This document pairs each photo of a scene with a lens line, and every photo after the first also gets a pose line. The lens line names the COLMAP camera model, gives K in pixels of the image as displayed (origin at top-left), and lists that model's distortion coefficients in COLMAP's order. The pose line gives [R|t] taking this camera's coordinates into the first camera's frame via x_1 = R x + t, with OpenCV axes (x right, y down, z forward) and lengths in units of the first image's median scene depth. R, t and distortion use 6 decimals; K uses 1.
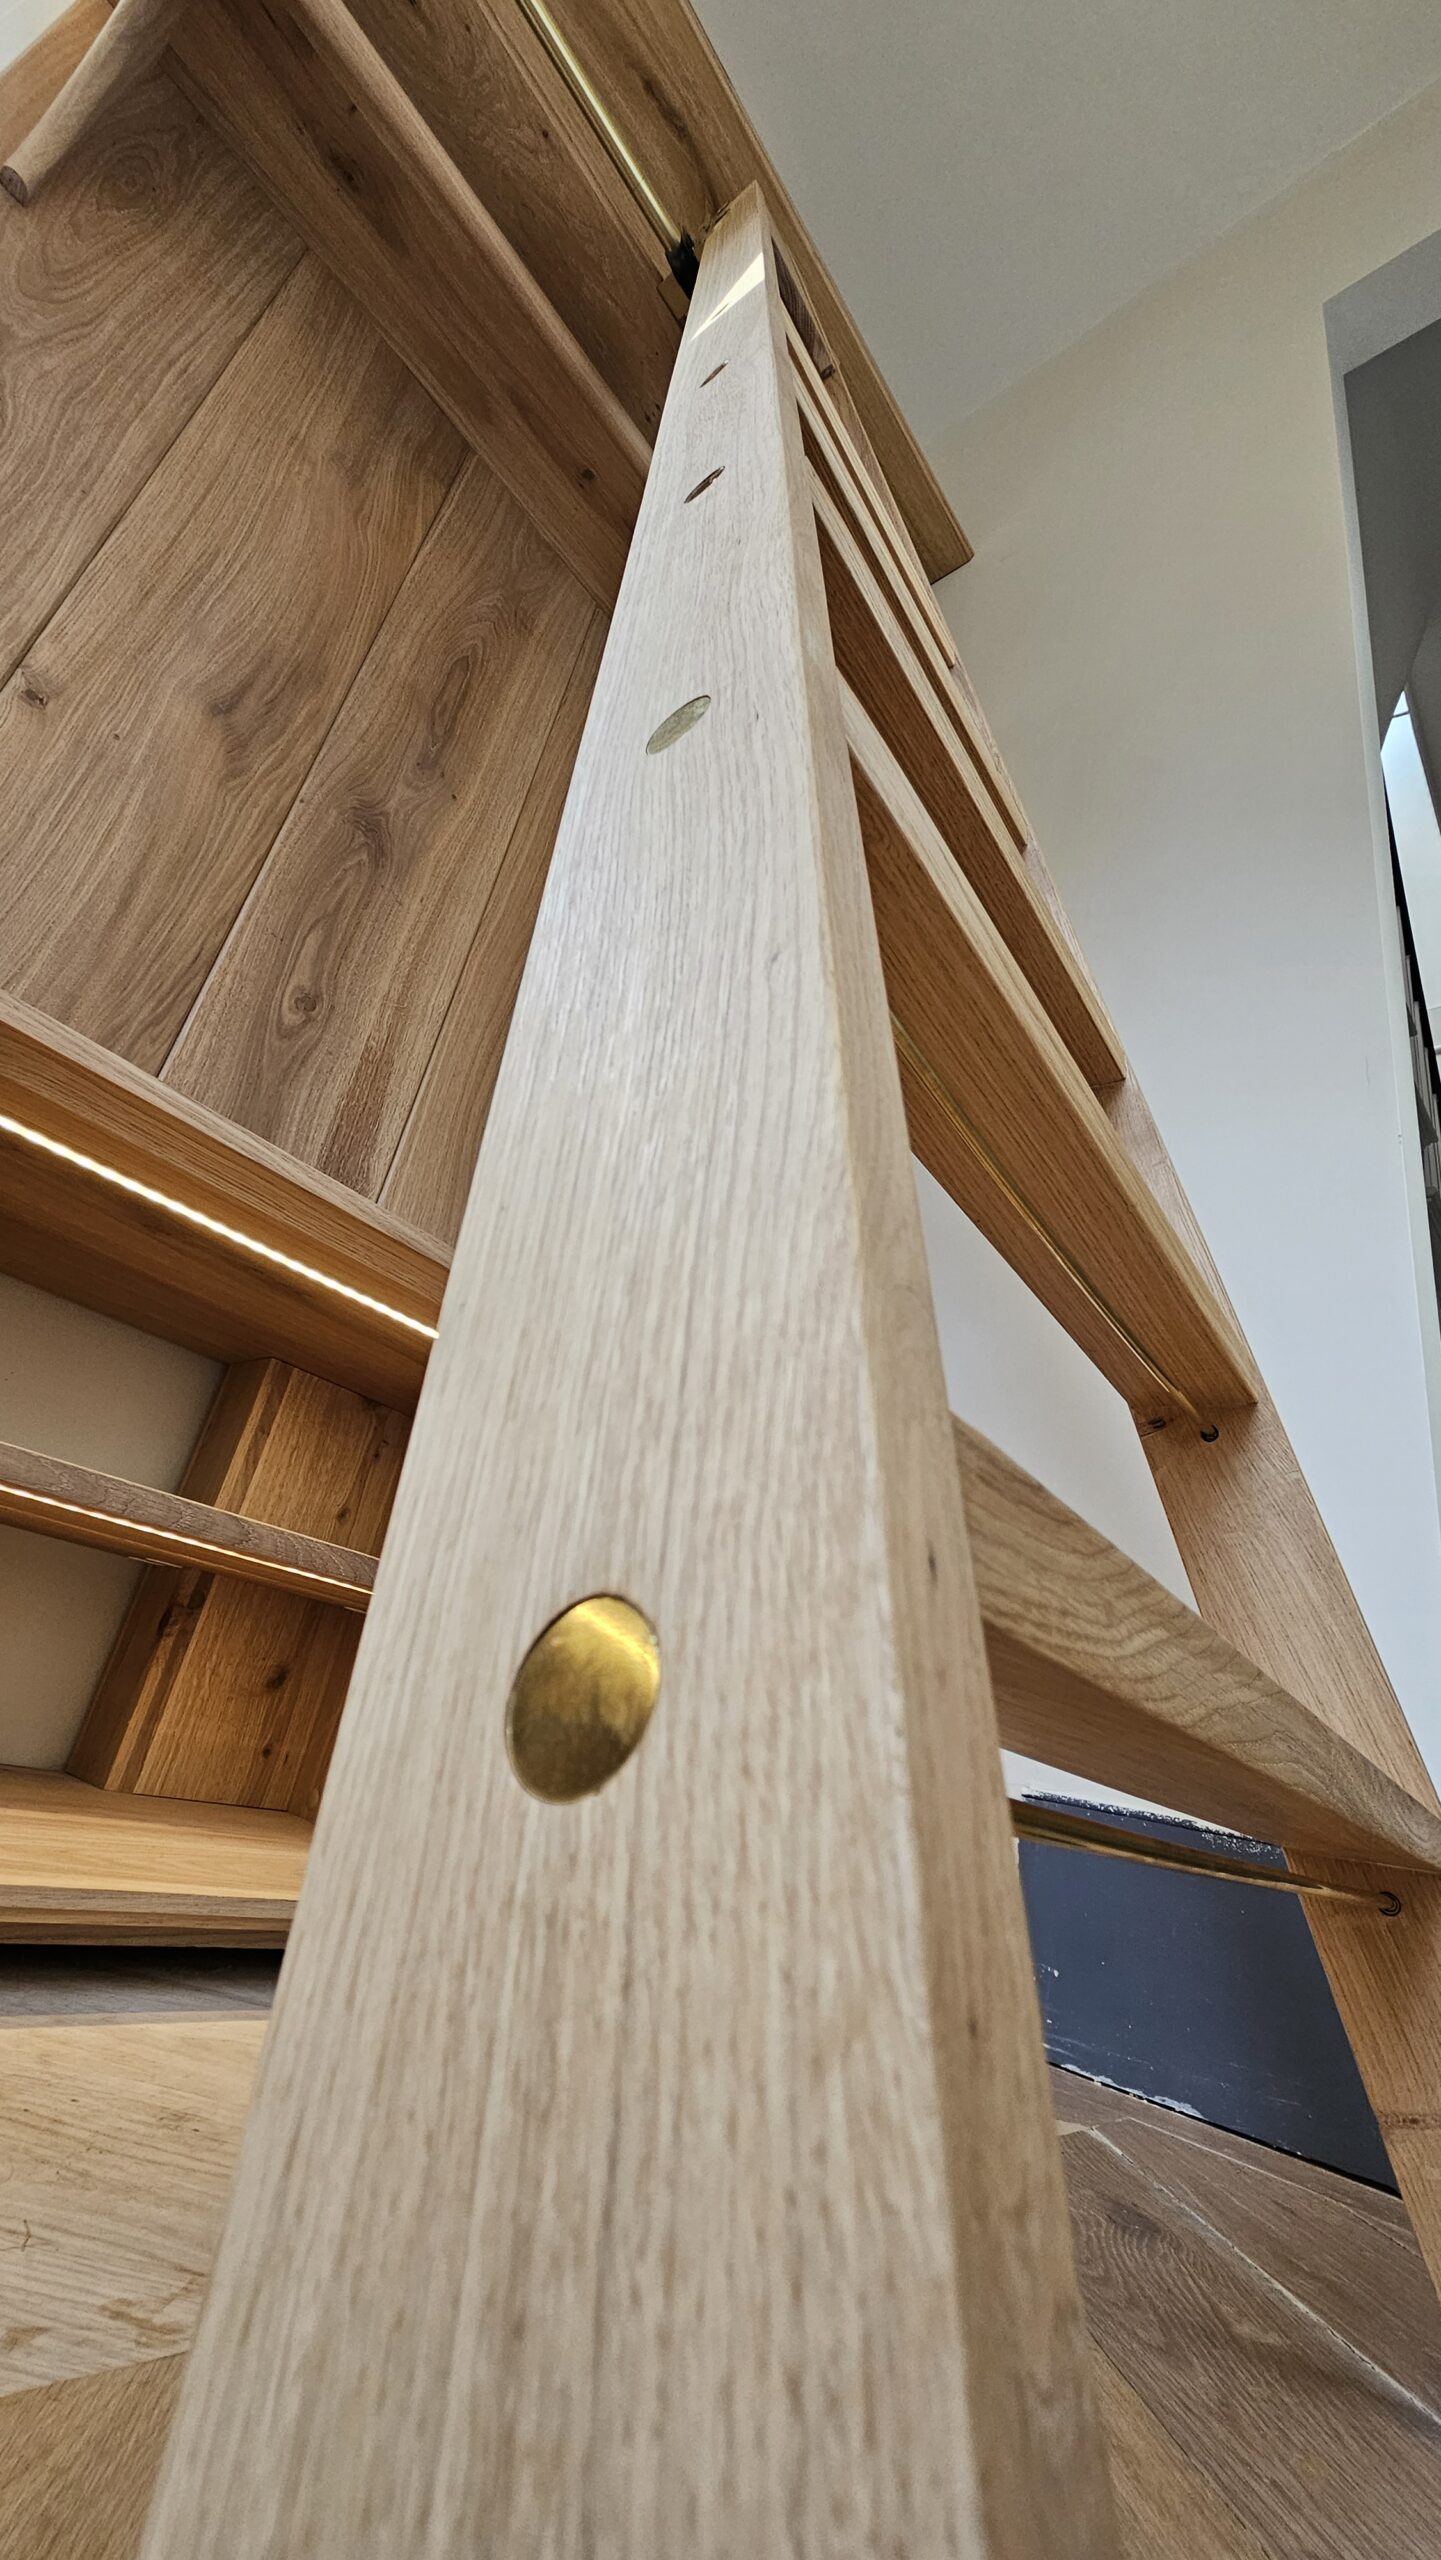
lens RADIAL K [[1053.9, 0, 715.5], [0, 1053.9, 1265.2], [0, 0, 1]] dist [0.003859, -0.000513]
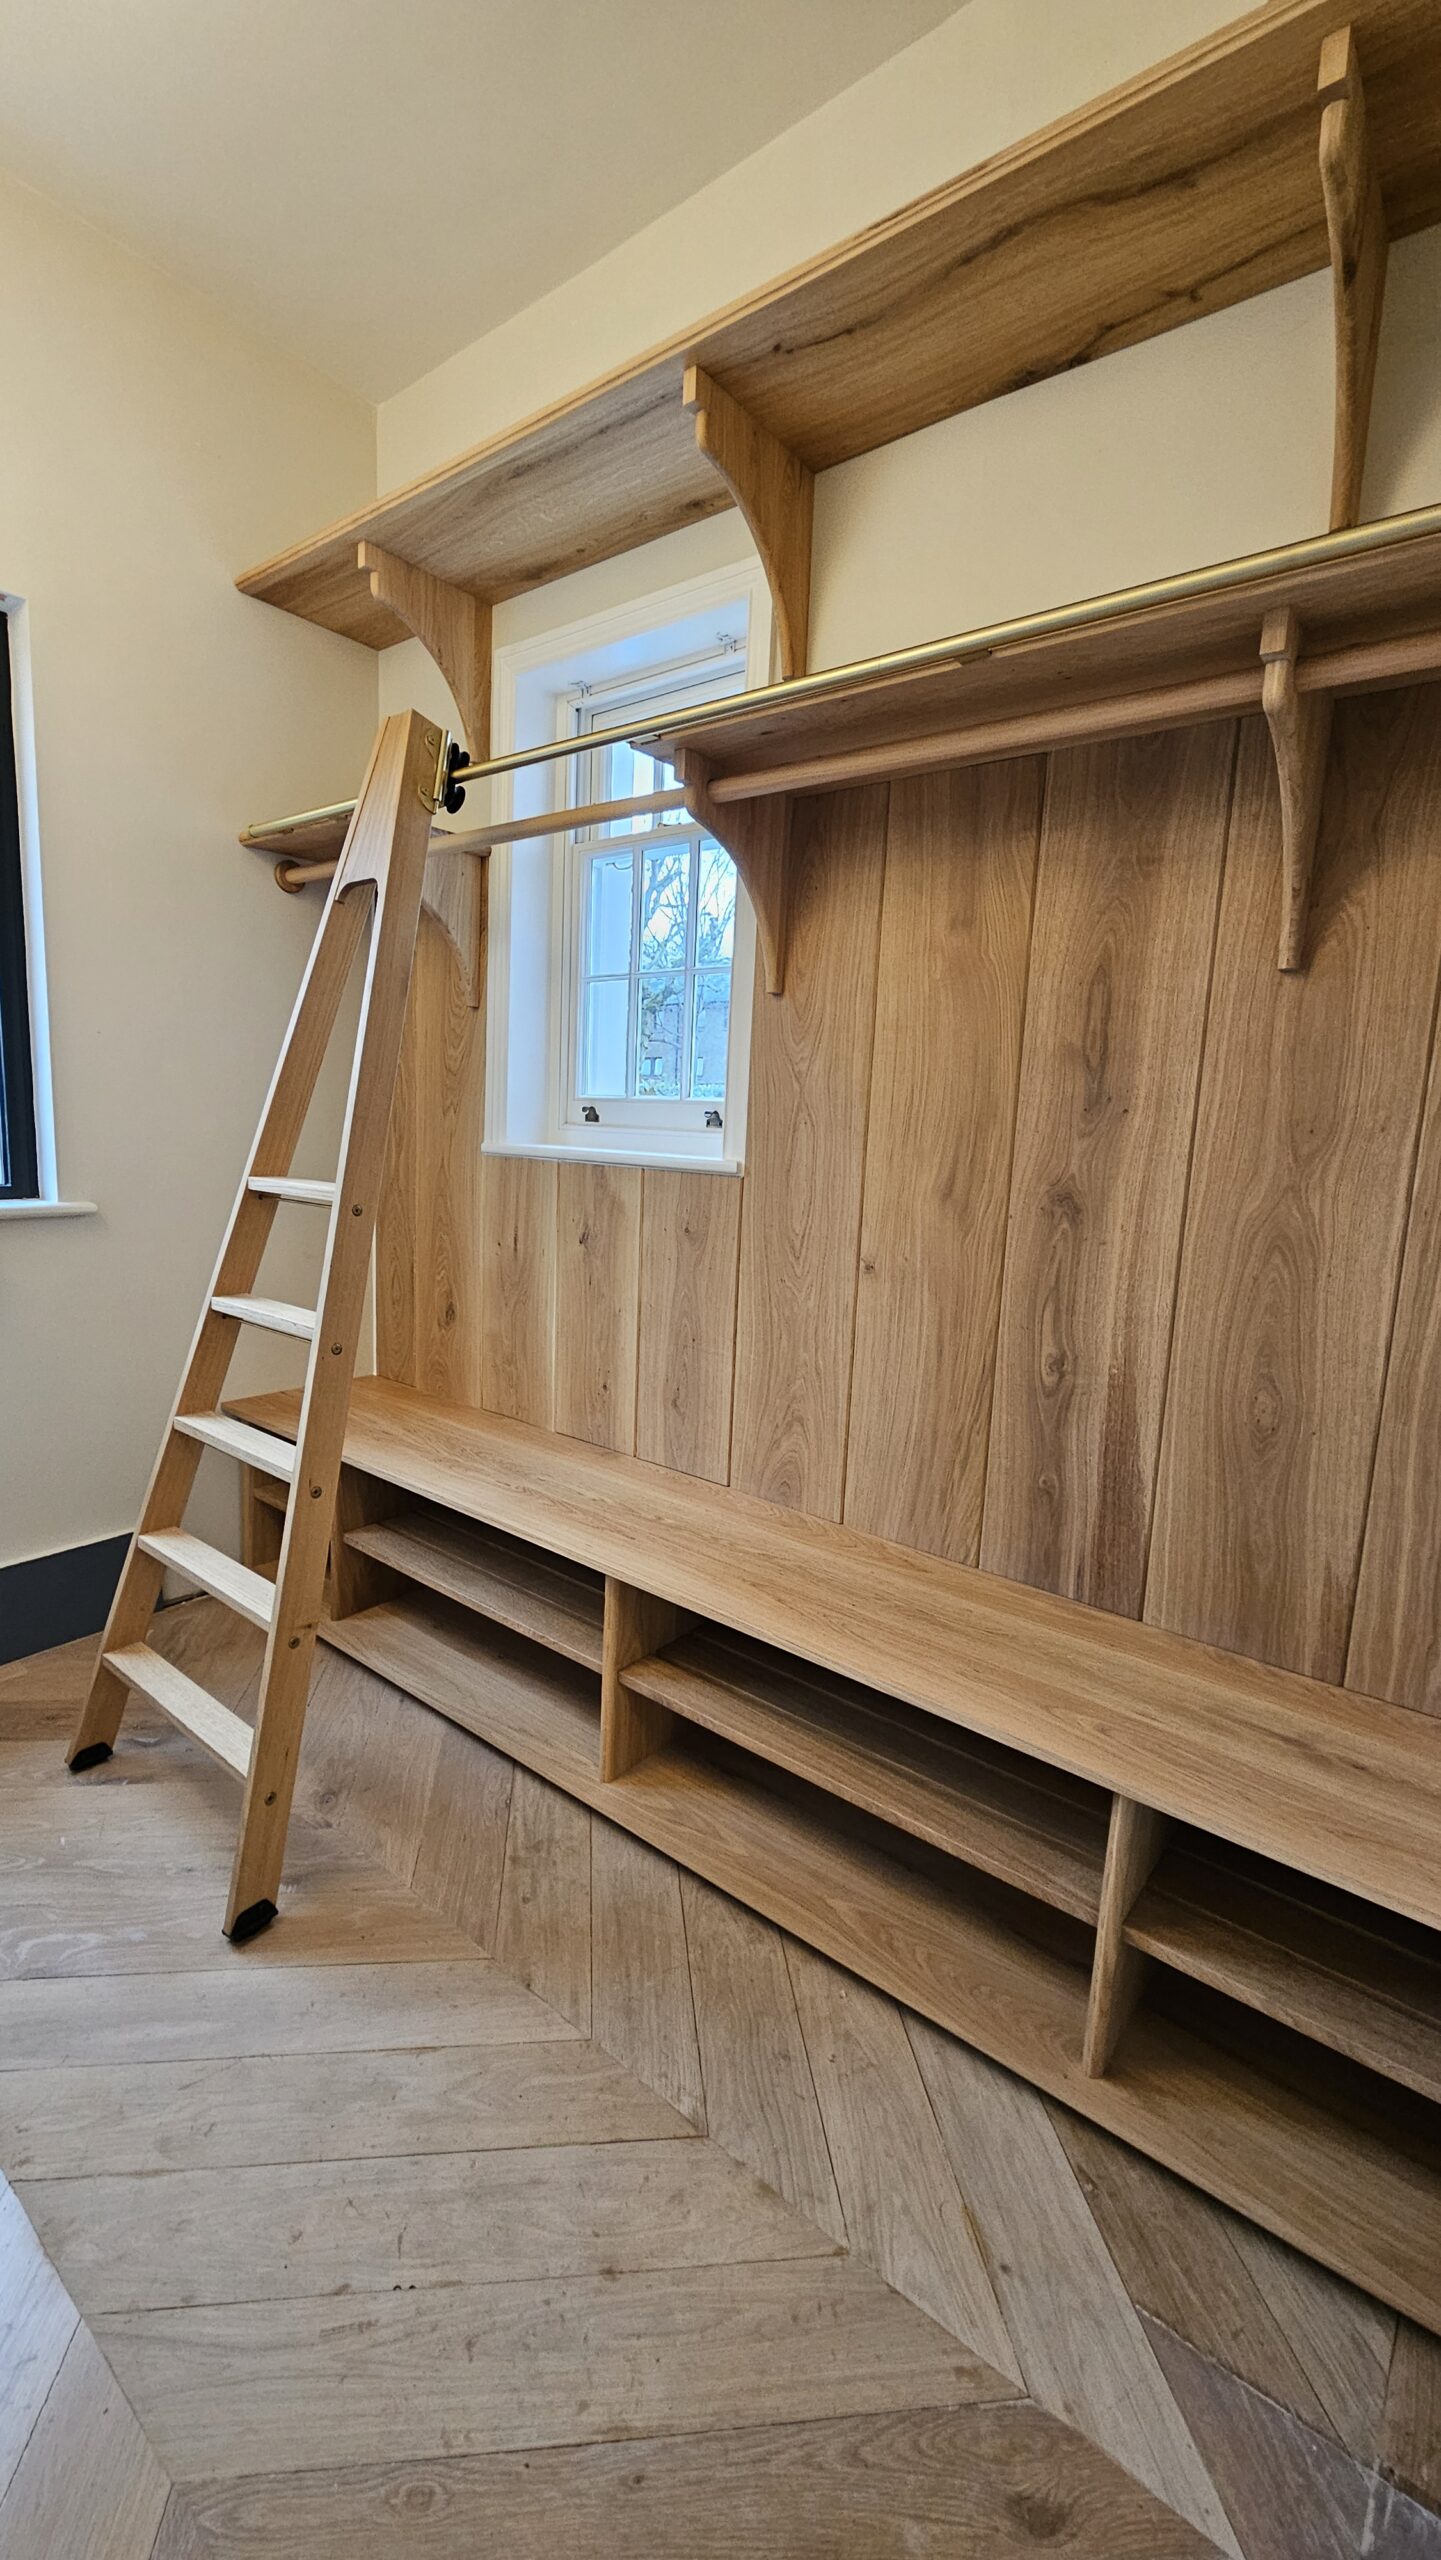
lens RADIAL K [[1053.9, 0, 699.5], [0, 1053.9, 1270.5], [0, 0, 1]] dist [0.003859, -0.000513]
pose [[0.017289, -0.050532, -0.998573, 0.953860], [0.379999, 0.924113, -0.040185, -0.465278], [0.924825, -0.378762, 0.035179, 0.538845]]
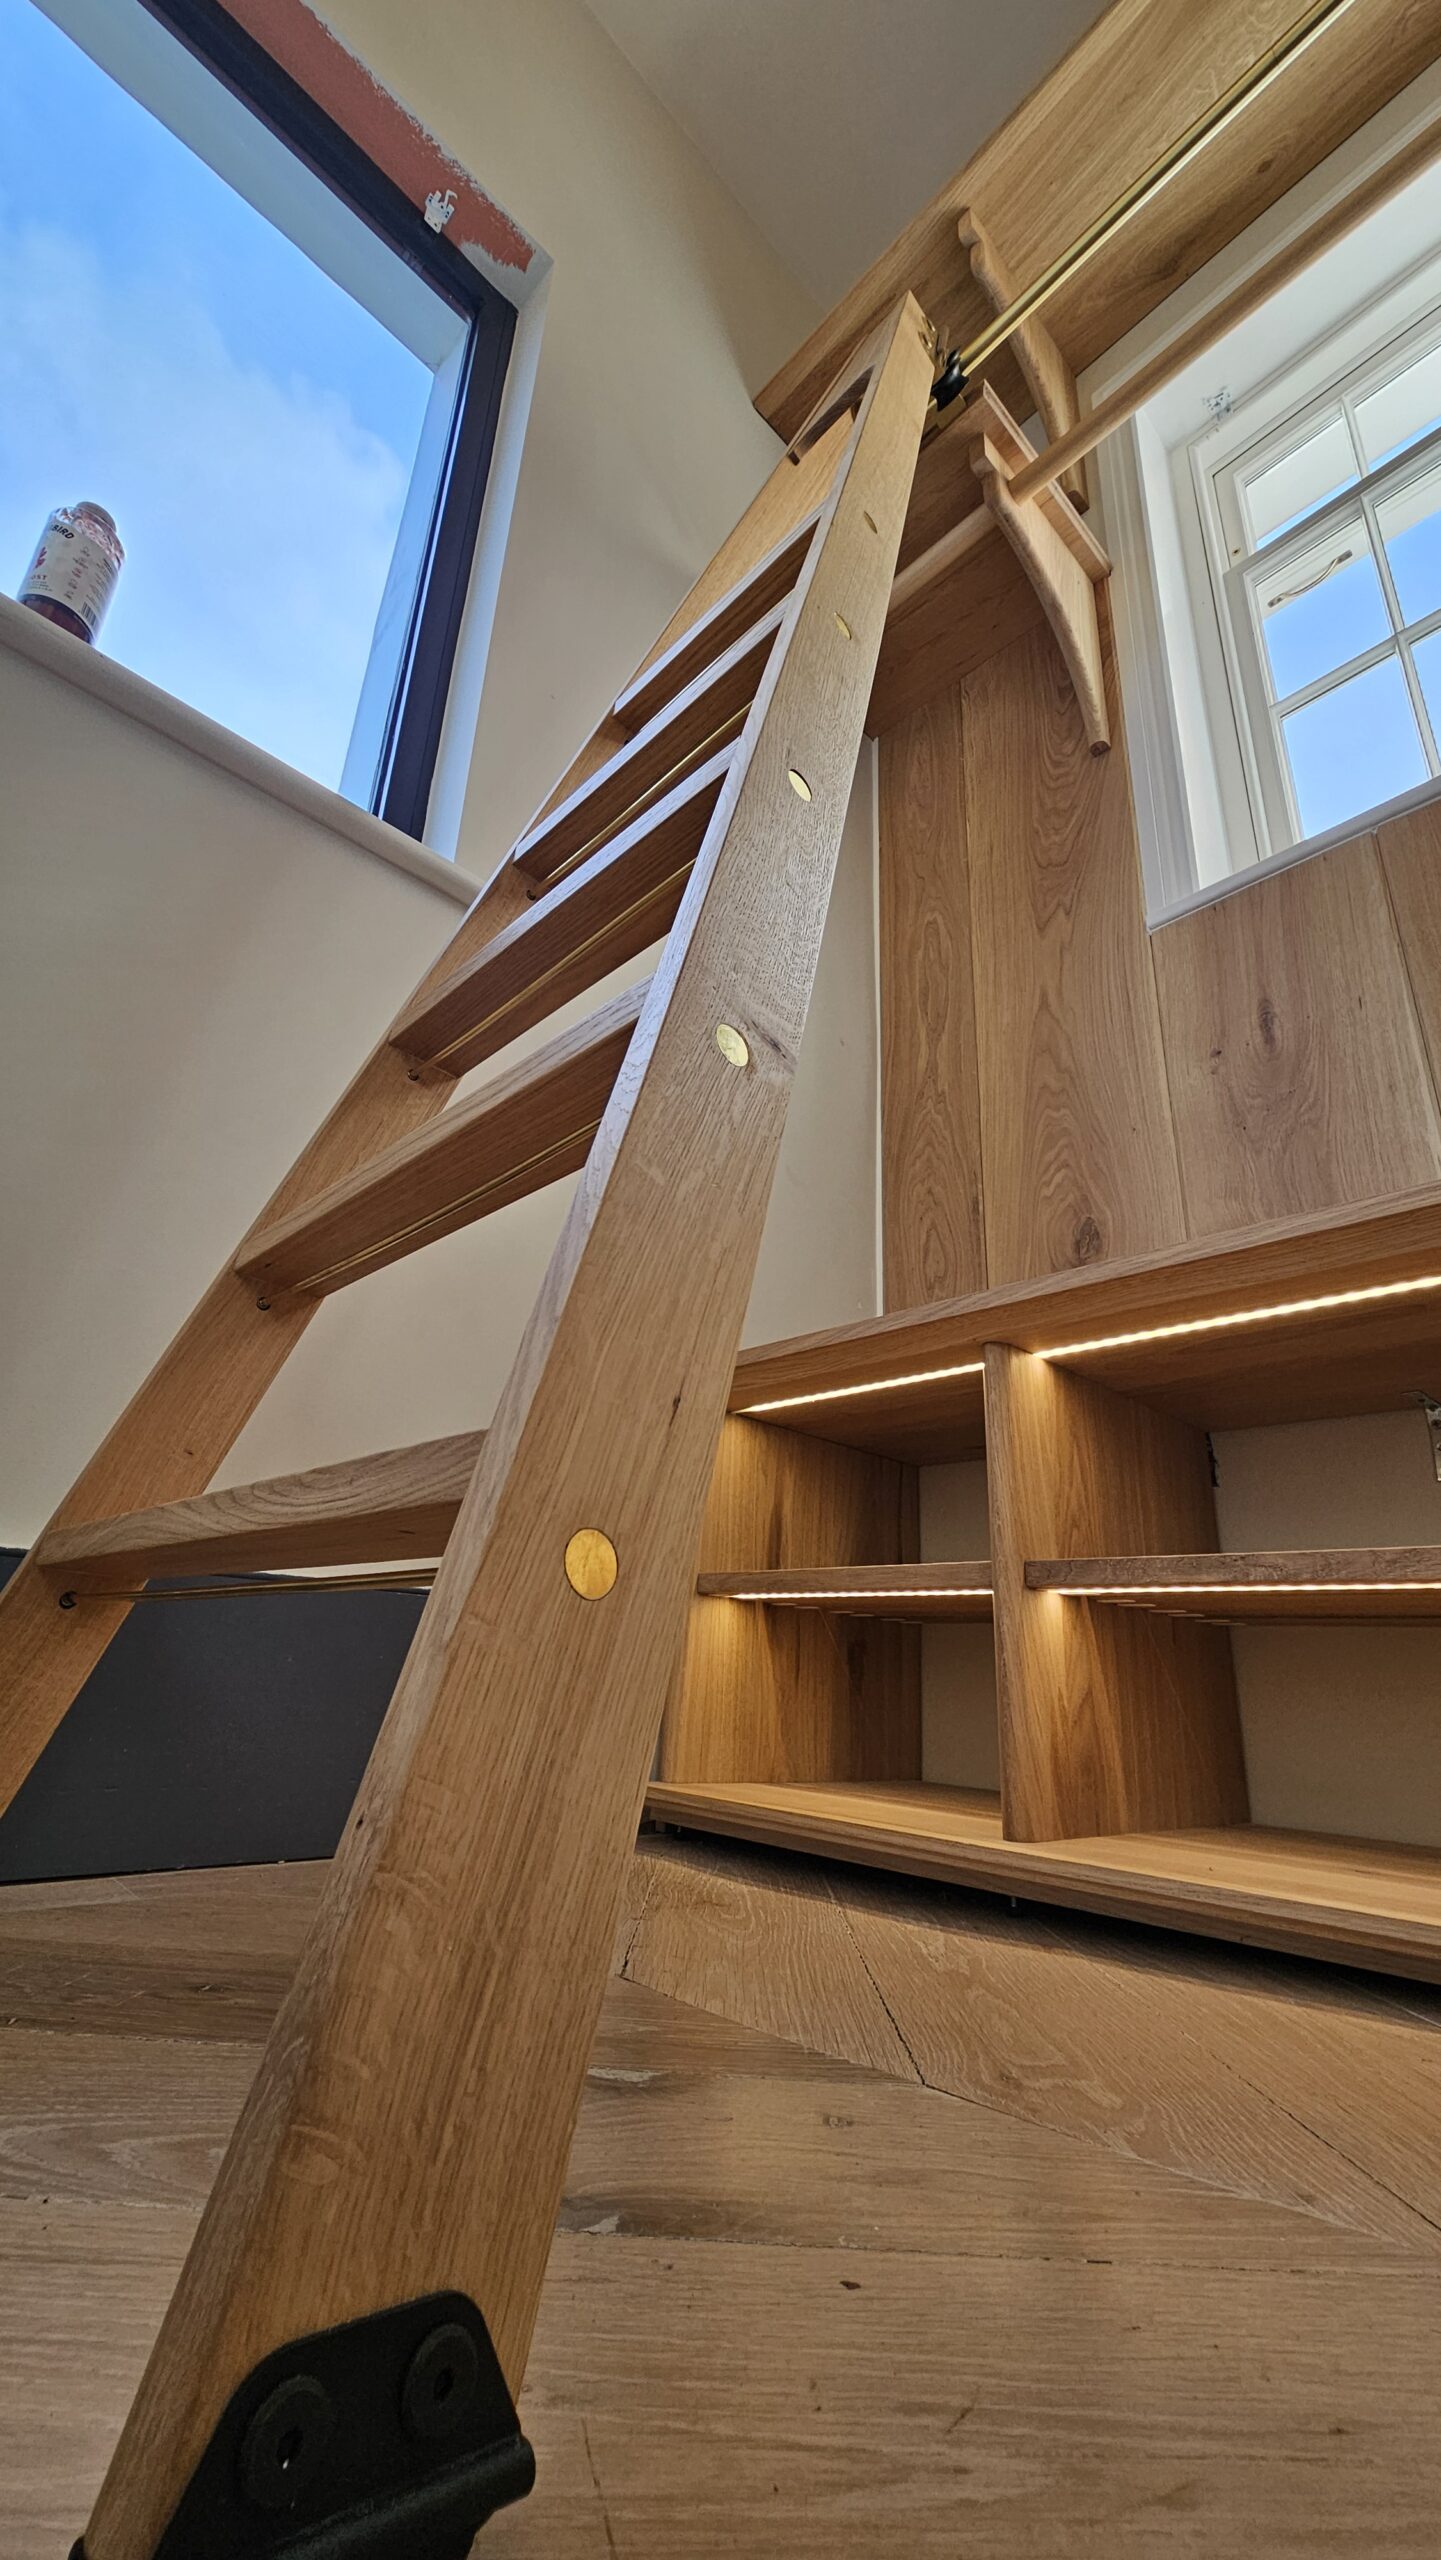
lens RADIAL K [[1053.9, 0, 707.6], [0, 1053.9, 1272.7], [0, 0, 1]] dist [0.003859, -0.000513]
pose [[-0.106722, -0.537246, -0.836647, -0.253165], [0.346724, 0.768524, -0.537729, -0.198344], [0.931876, -0.347473, 0.104258, -0.356480]]
